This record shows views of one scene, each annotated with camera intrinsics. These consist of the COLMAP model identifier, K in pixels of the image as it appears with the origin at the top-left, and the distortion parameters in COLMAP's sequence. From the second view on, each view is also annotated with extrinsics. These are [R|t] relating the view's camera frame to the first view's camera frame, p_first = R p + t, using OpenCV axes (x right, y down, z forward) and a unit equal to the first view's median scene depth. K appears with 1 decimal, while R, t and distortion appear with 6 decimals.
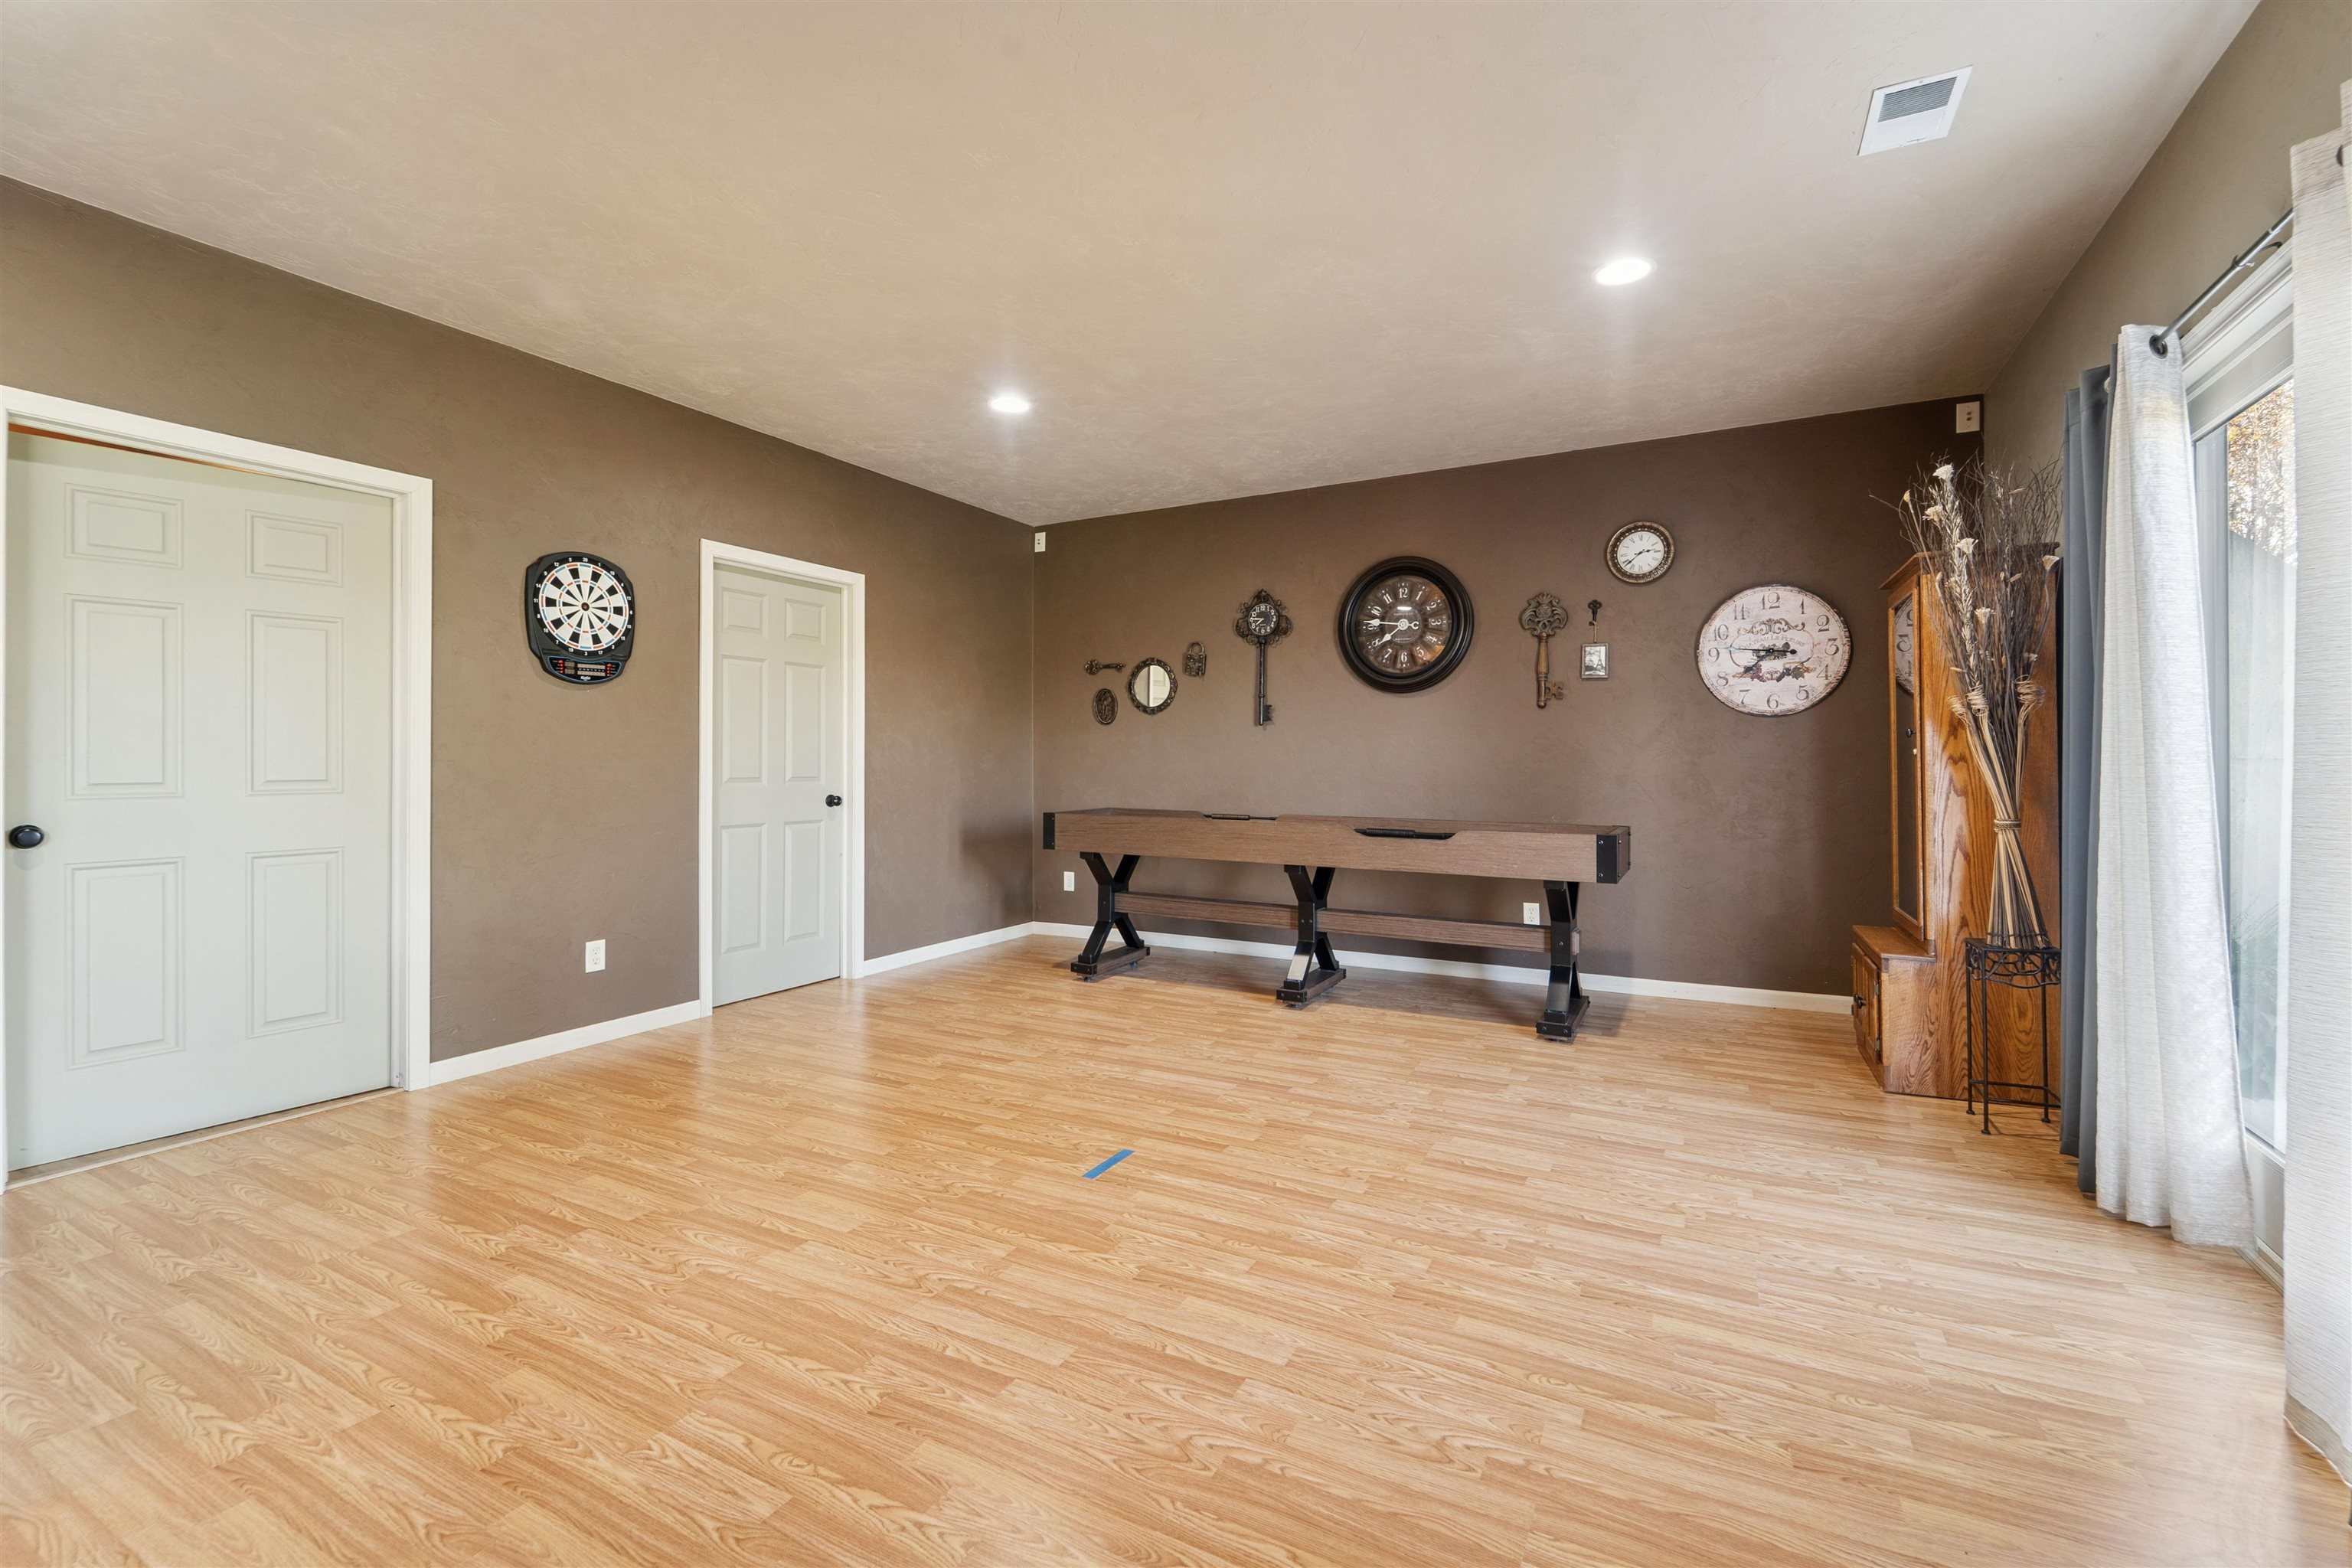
lens RADIAL K [[982.2, 0, 1183.4], [0, 982.2, 752.3], [0, 0, 1]] dist [-0.000095, -0.000276]
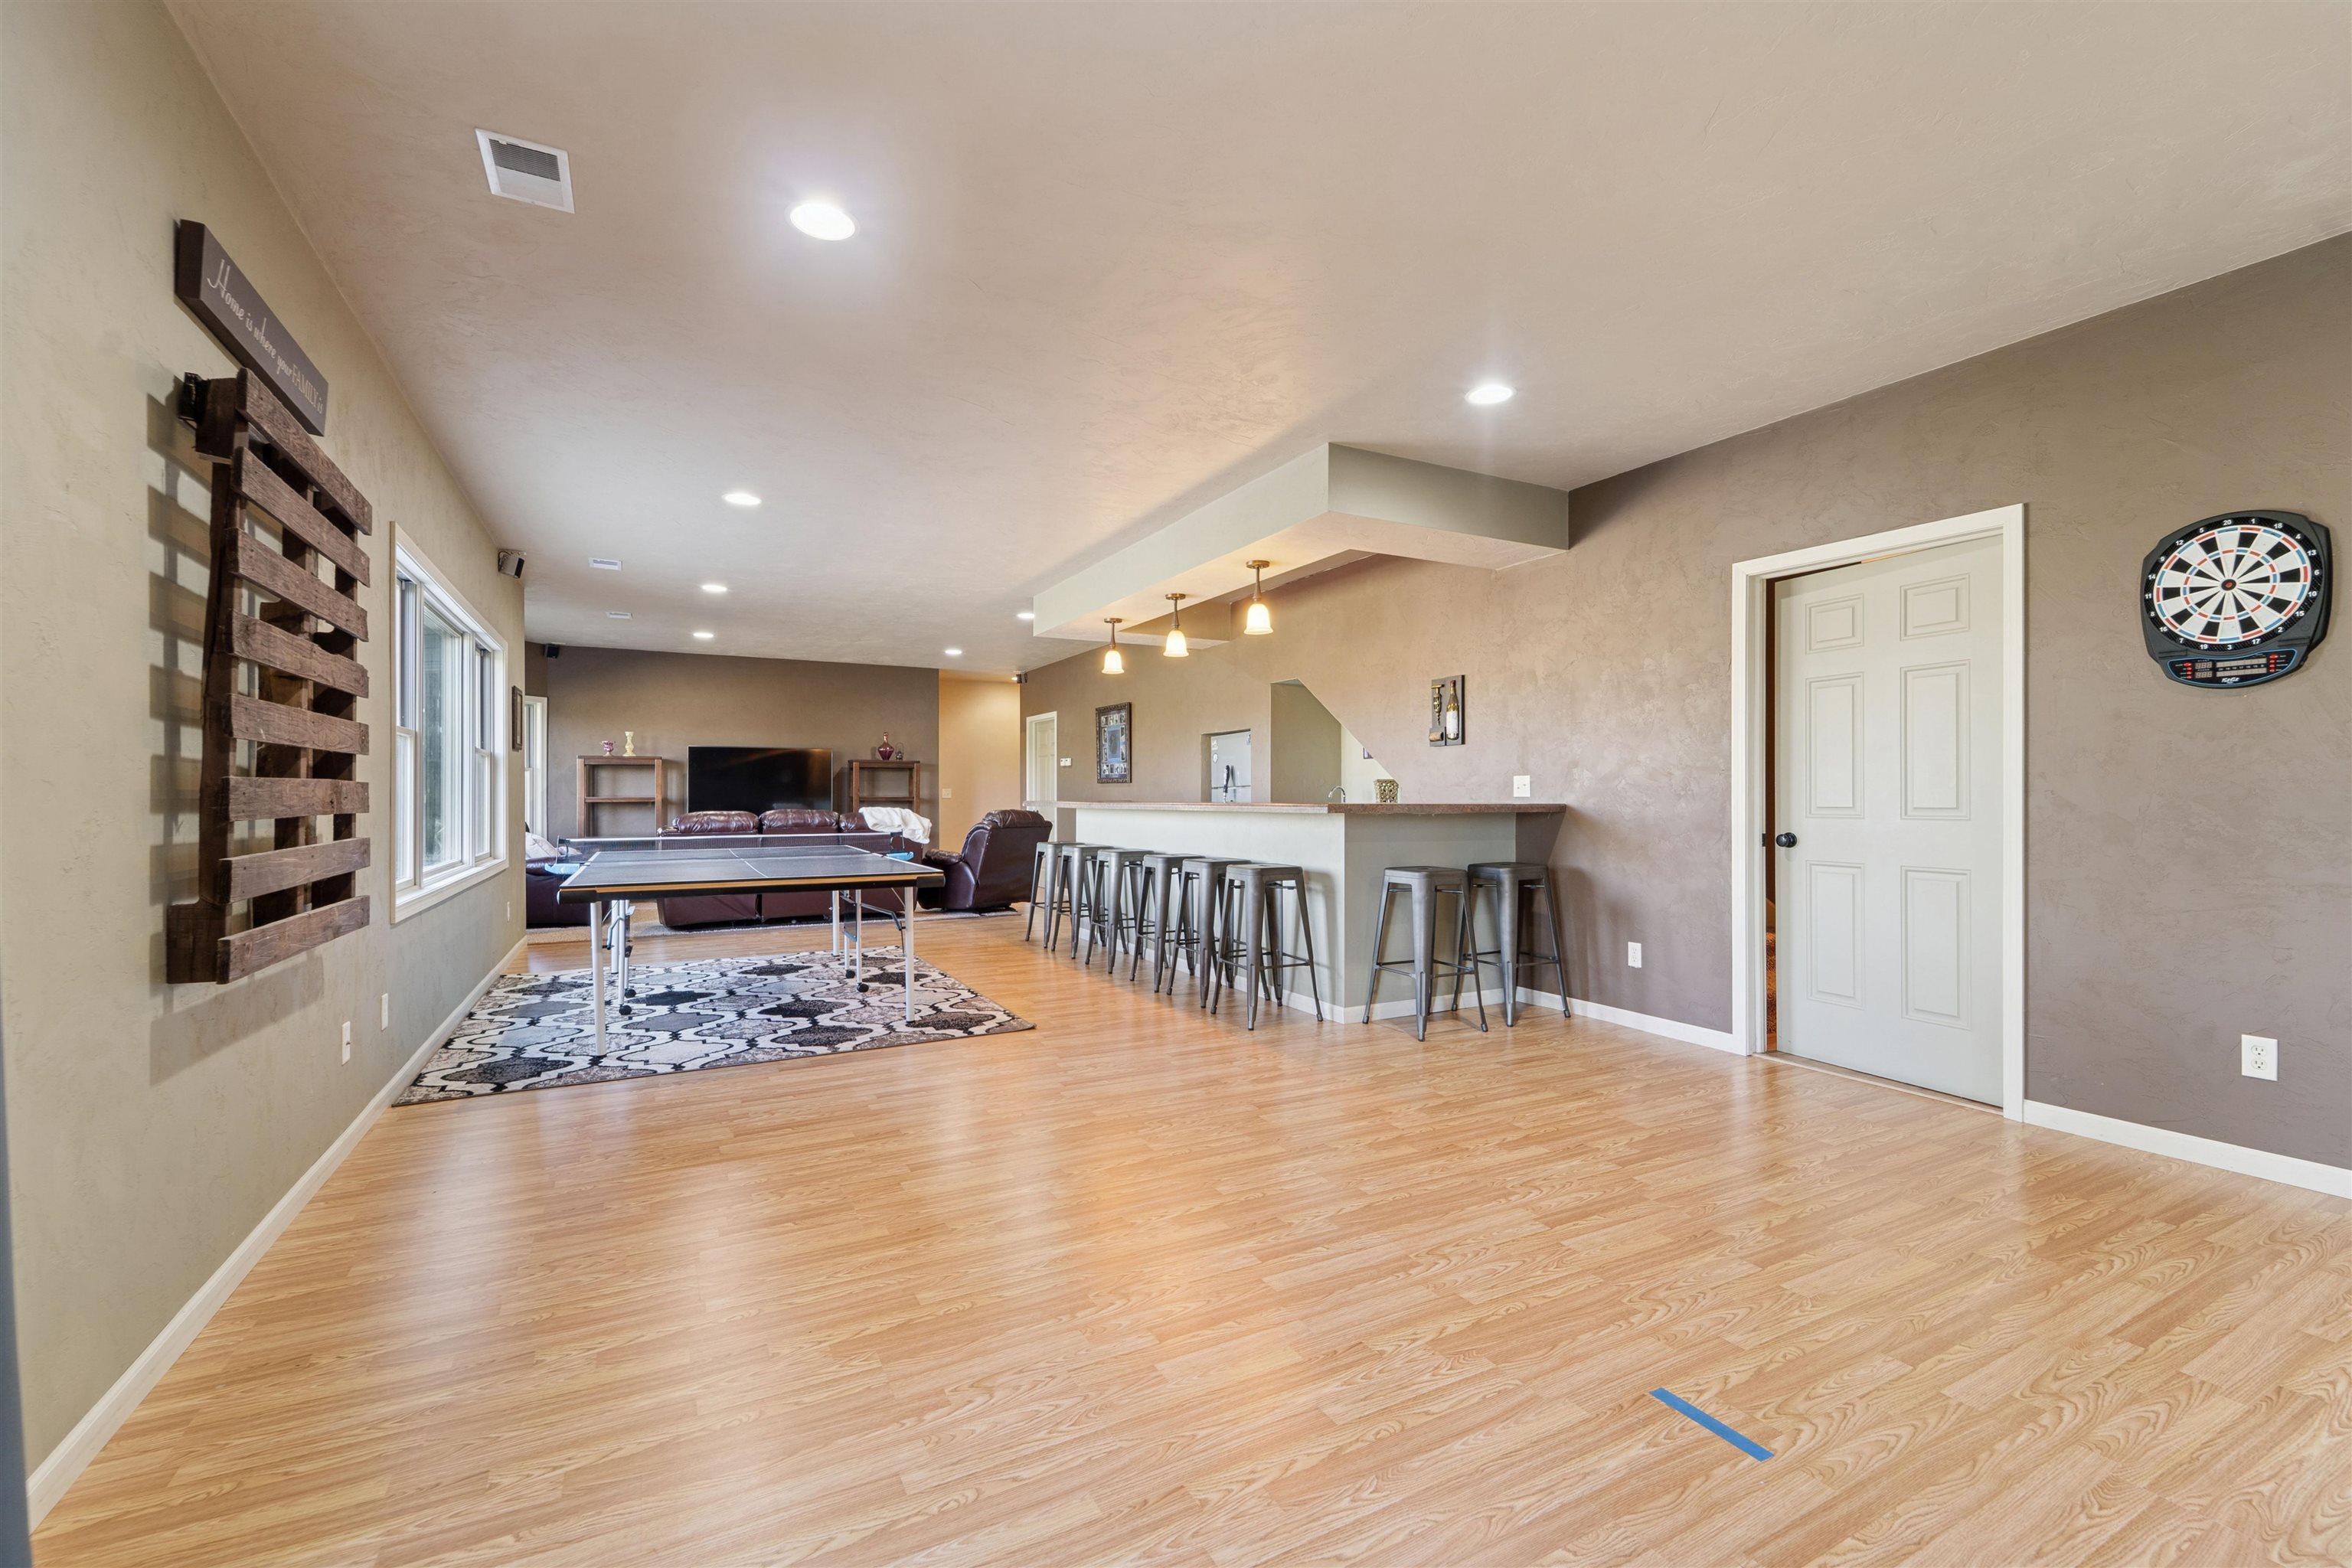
lens RADIAL K [[995.2, 0, 1214.1], [0, 995.2, 789.0], [0, 0, 1]] dist [0.010107, -0.008969]
pose [[-0.529500, -0.000068, -0.848310, 0.624030], [0.010268, 0.999926, -0.006490, 0.006594], [0.848248, -0.012147, -0.529460, 1.037550]]
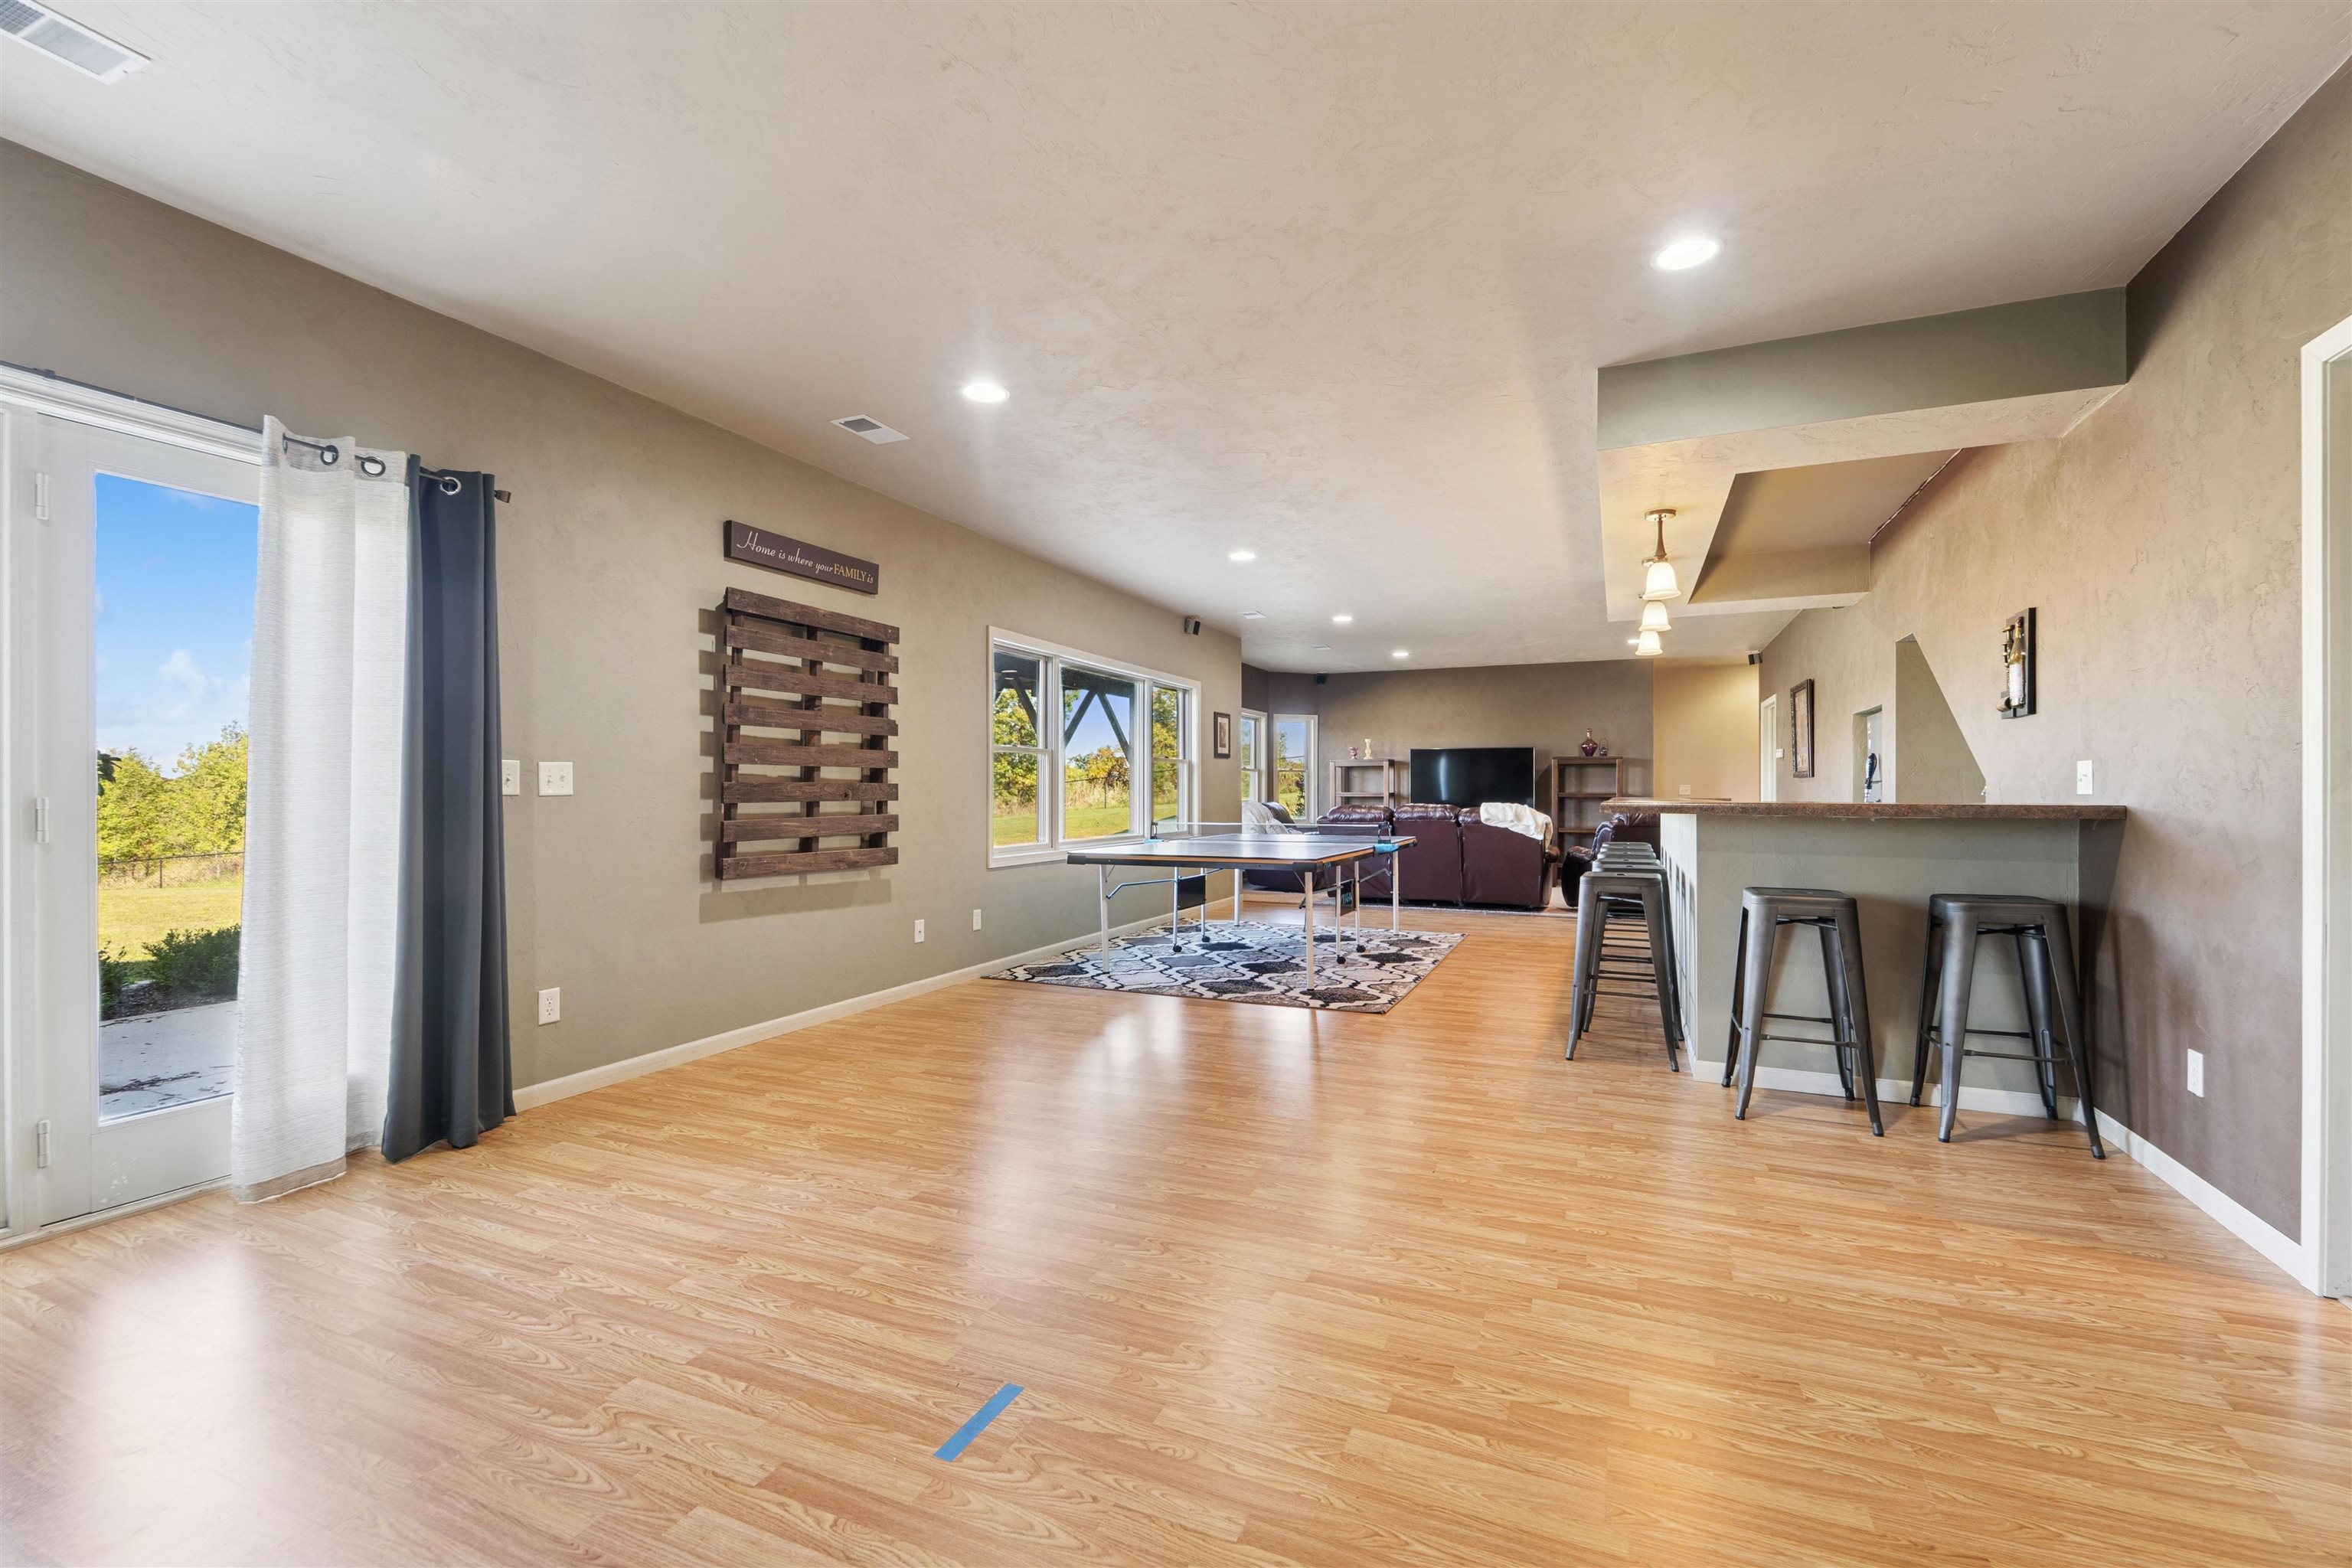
lens RADIAL K [[995.2, 0, 1214.1], [0, 995.2, 789.0], [0, 0, 1]] dist [0.010107, -0.008969]
pose [[-0.994706, 0.004292, -0.102670, -0.155650], [0.005440, 0.999926, -0.010897, 0.016115], [0.102616, -0.011397, -0.994656, 1.605806]]
